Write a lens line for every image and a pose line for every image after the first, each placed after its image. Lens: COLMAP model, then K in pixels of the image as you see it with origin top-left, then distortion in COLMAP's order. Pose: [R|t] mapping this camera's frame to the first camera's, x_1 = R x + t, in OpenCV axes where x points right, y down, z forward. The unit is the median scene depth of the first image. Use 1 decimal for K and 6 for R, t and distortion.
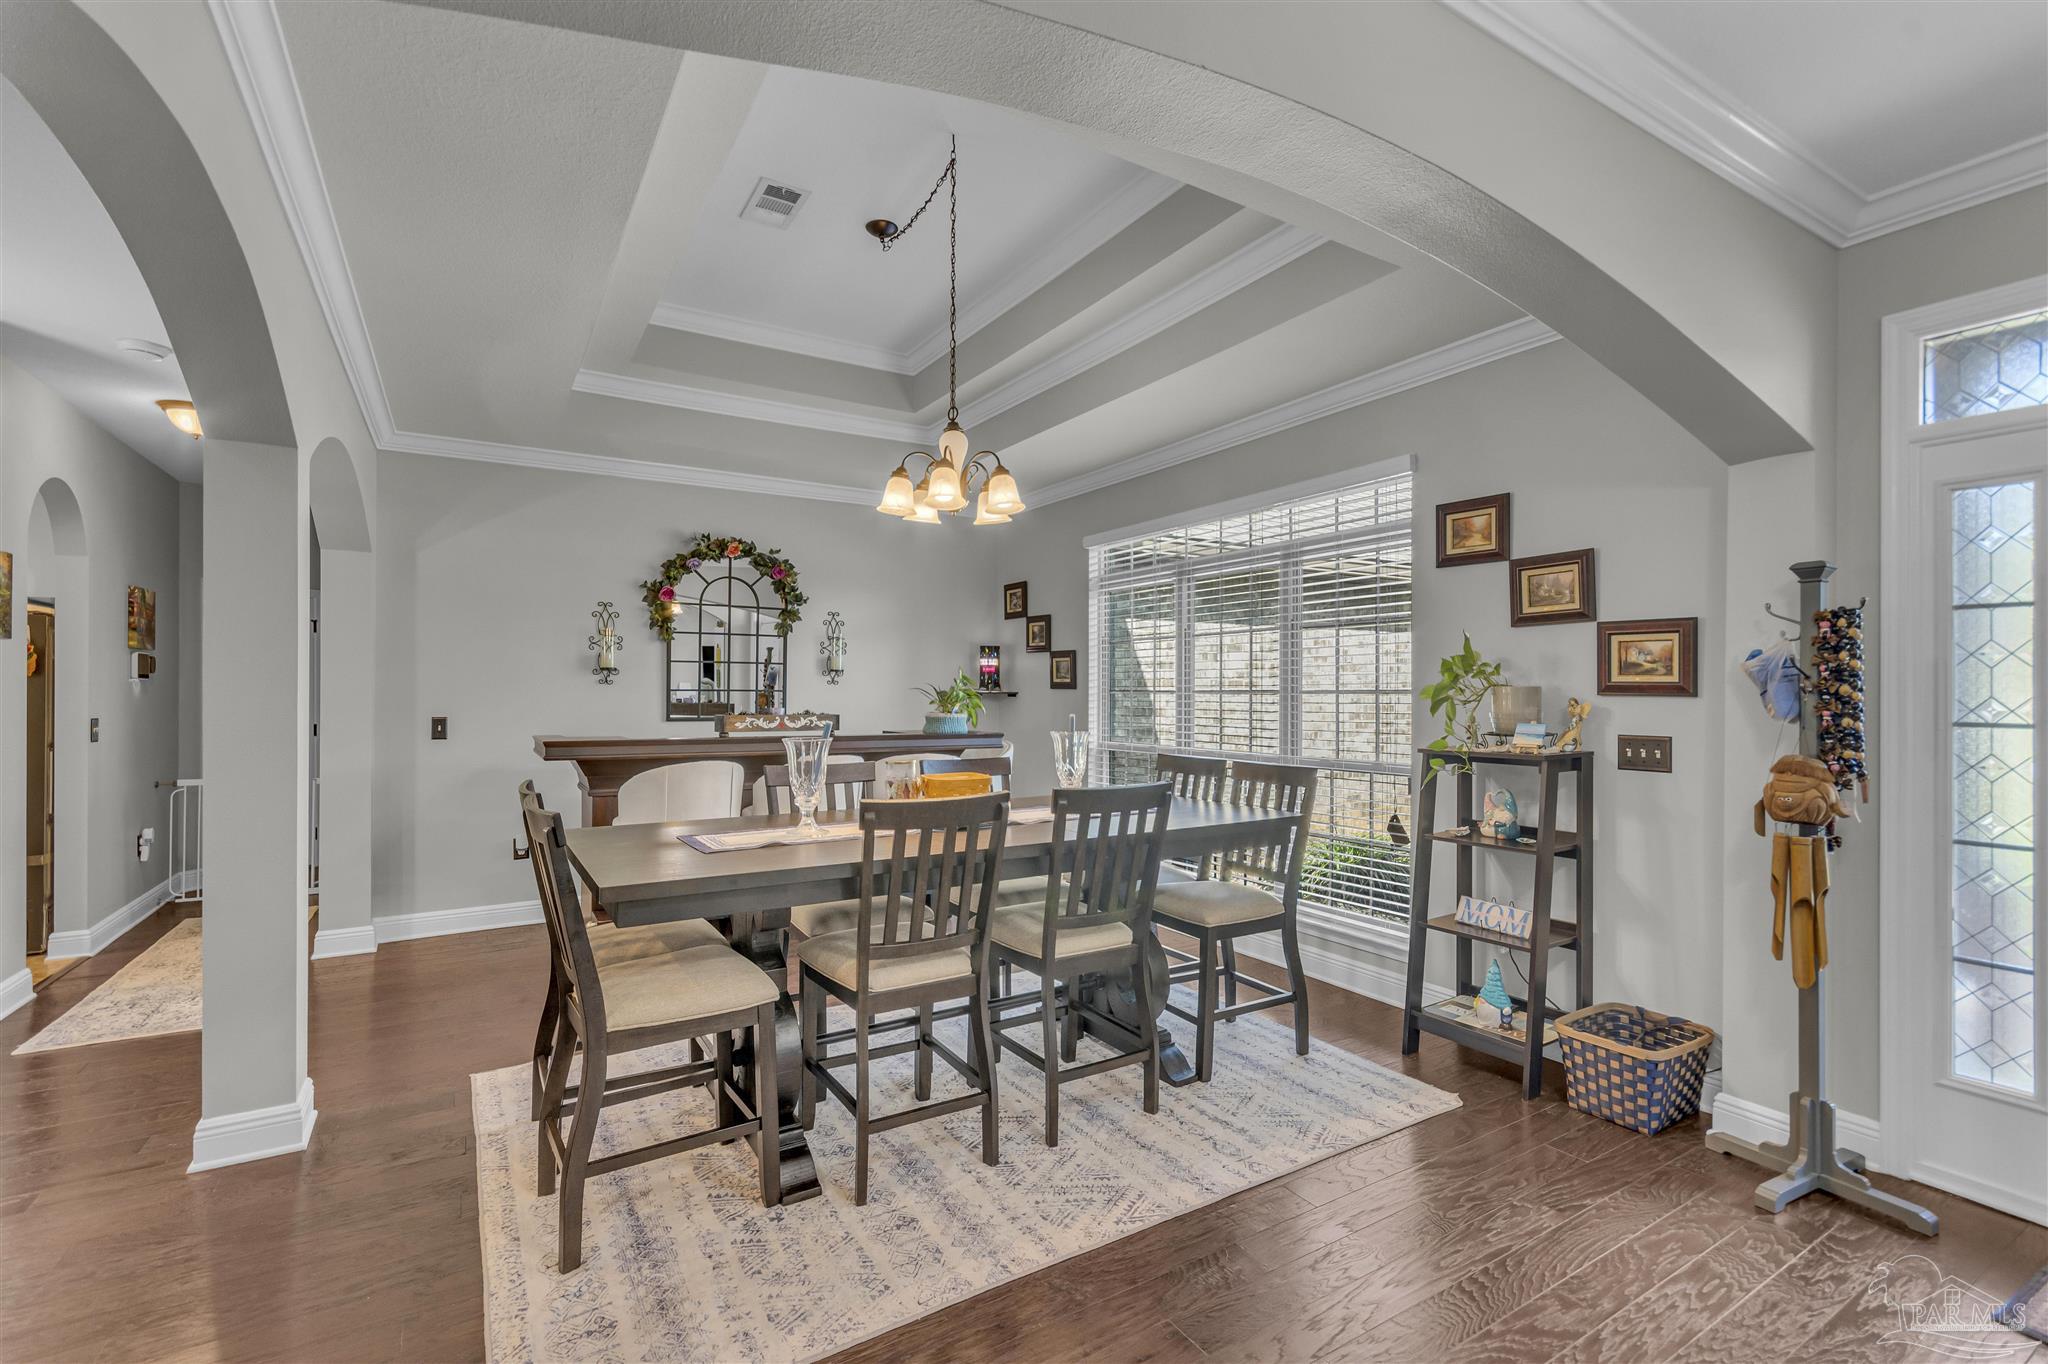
lens RADIAL K [[917.4, 0, 1017.9], [0, 917.4, 688.6], [0, 0, 1]] dist [0.005292, -0.001241]
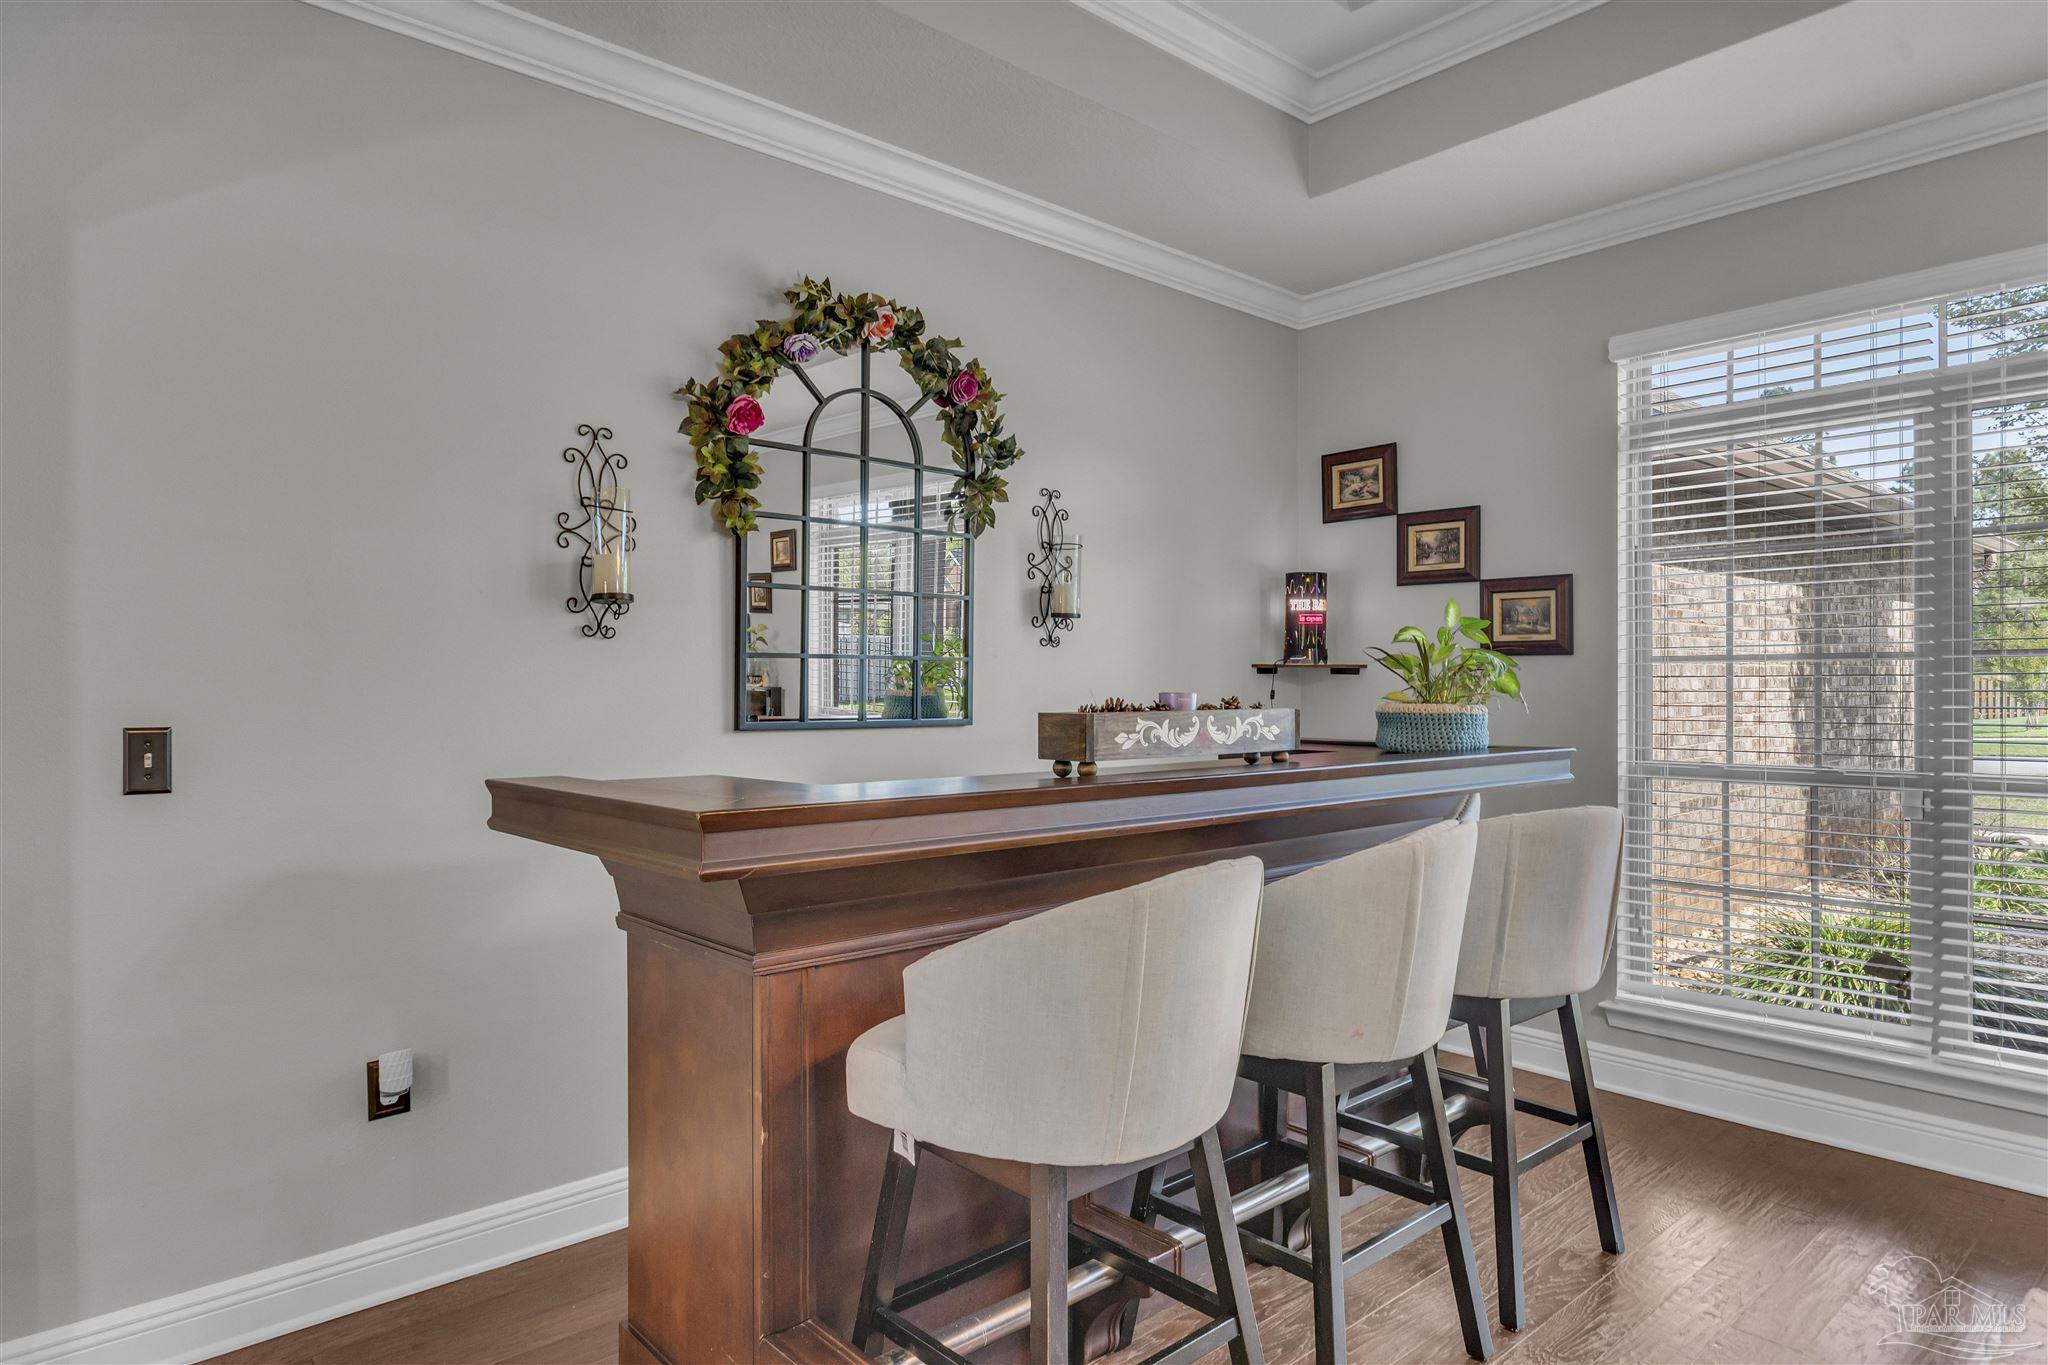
lens RADIAL K [[1186.0, 0, 1027.2], [0, 1186.0, 688.3], [0, 0, 1]] dist [-0.002539, 0.000619]
pose [[0.982383, -0.005404, 0.186798, -0.410384], [0.004660, 0.999979, 0.004425, 0.016950], [-0.186818, -0.003477, 0.982388, 0.532943]]
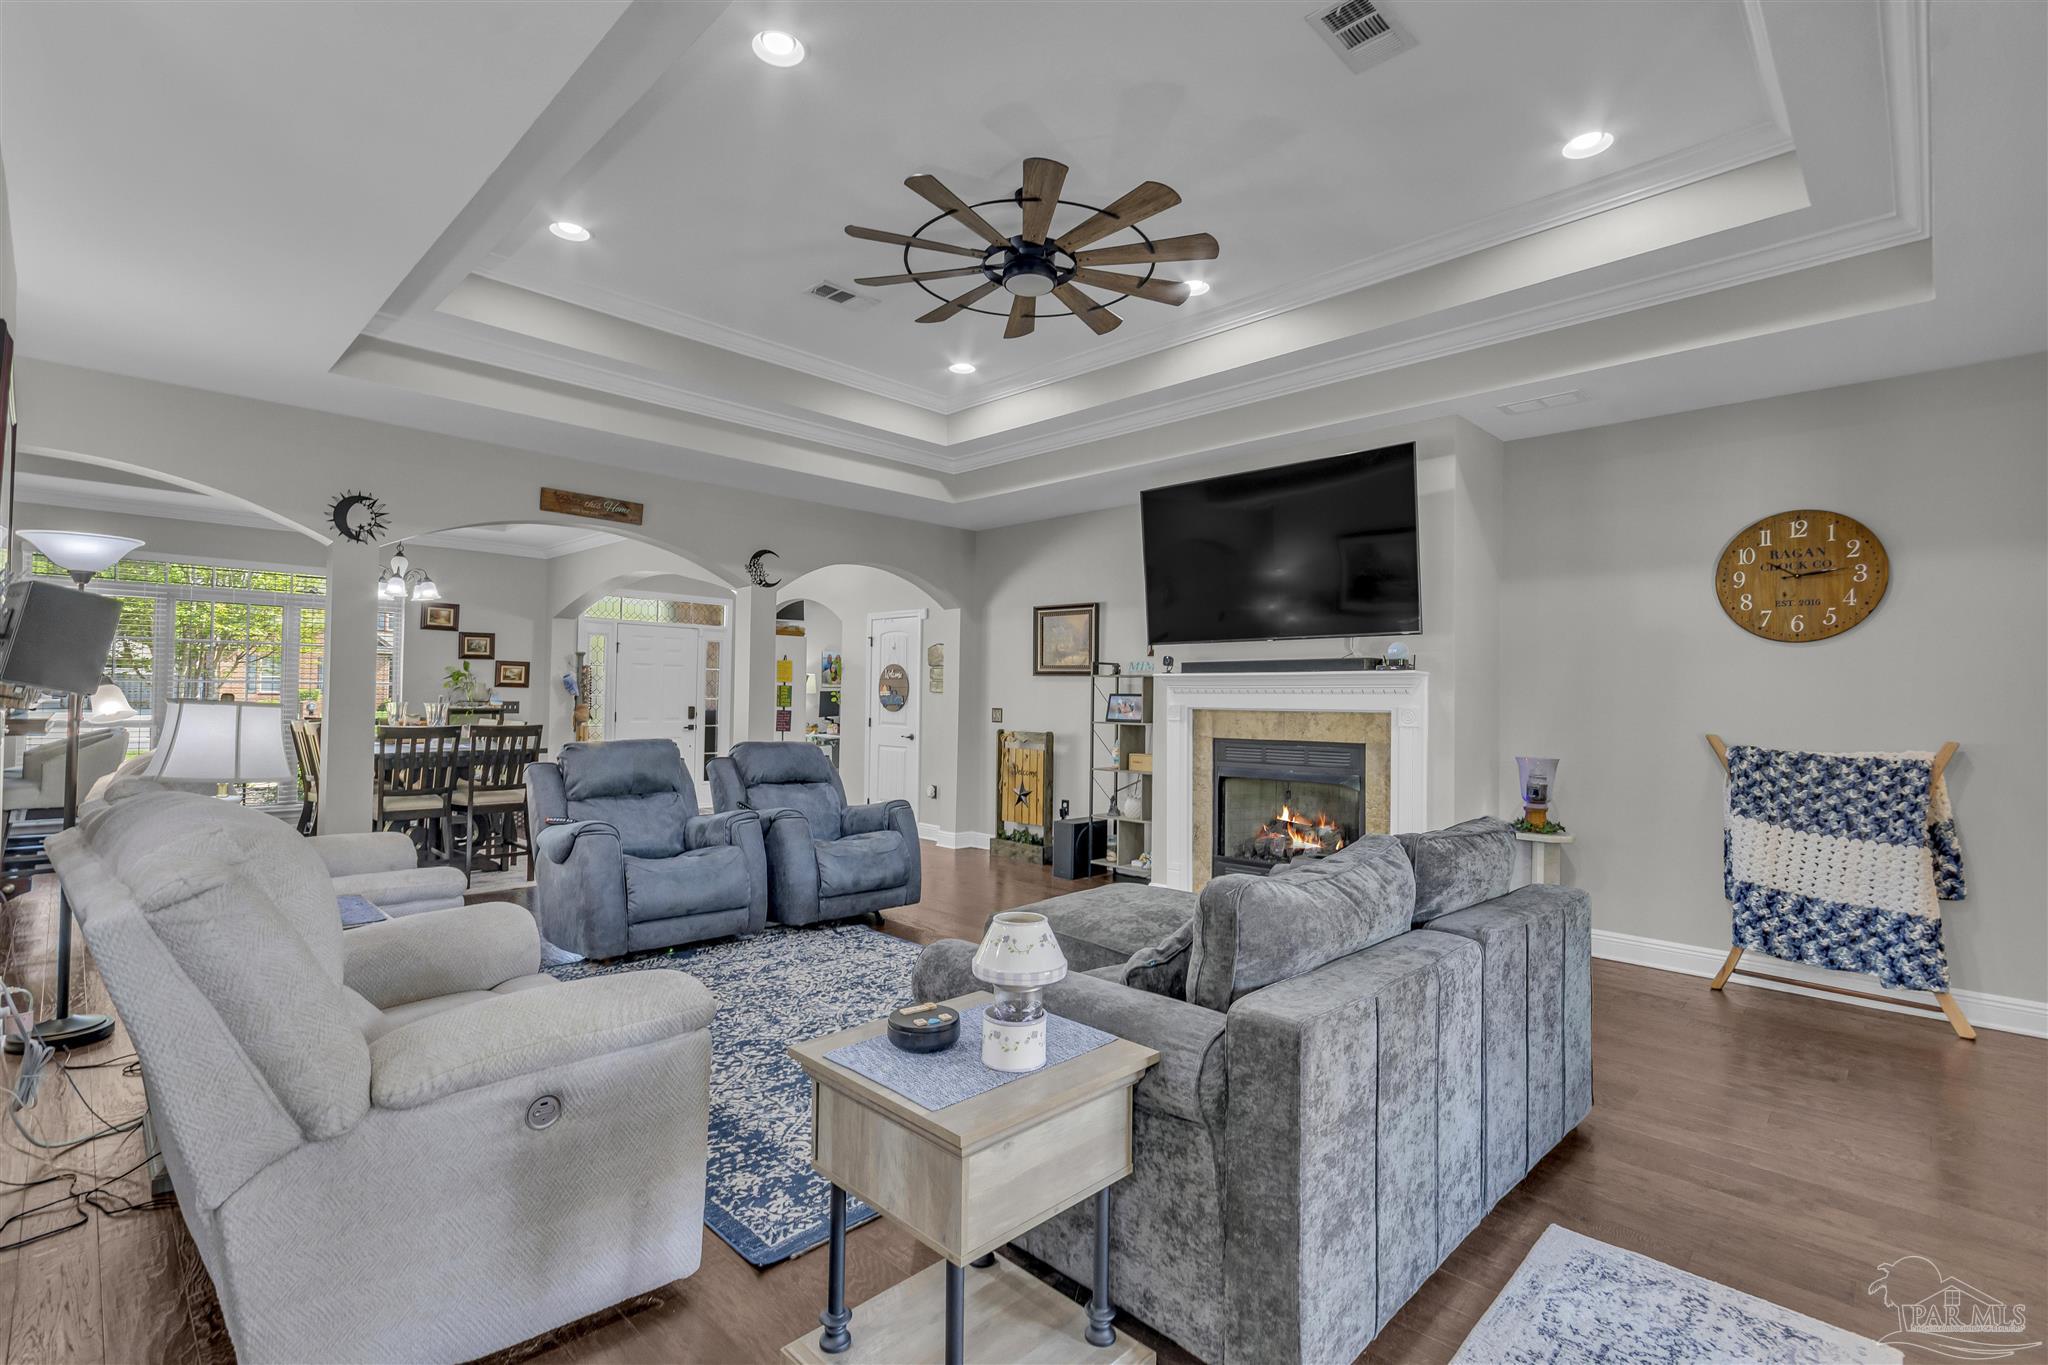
lens RADIAL K [[917.4, 0, 1045.2], [0, 917.4, 687.7], [0, 0, 1]] dist [0.005292, -0.001241]
pose [[-0.257388, 0.009183, 0.966264, -1.608028], [-0.012724, 0.999836, -0.012892, 0.015898], [-0.966224, -0.015613, -0.257229, 0.078391]]
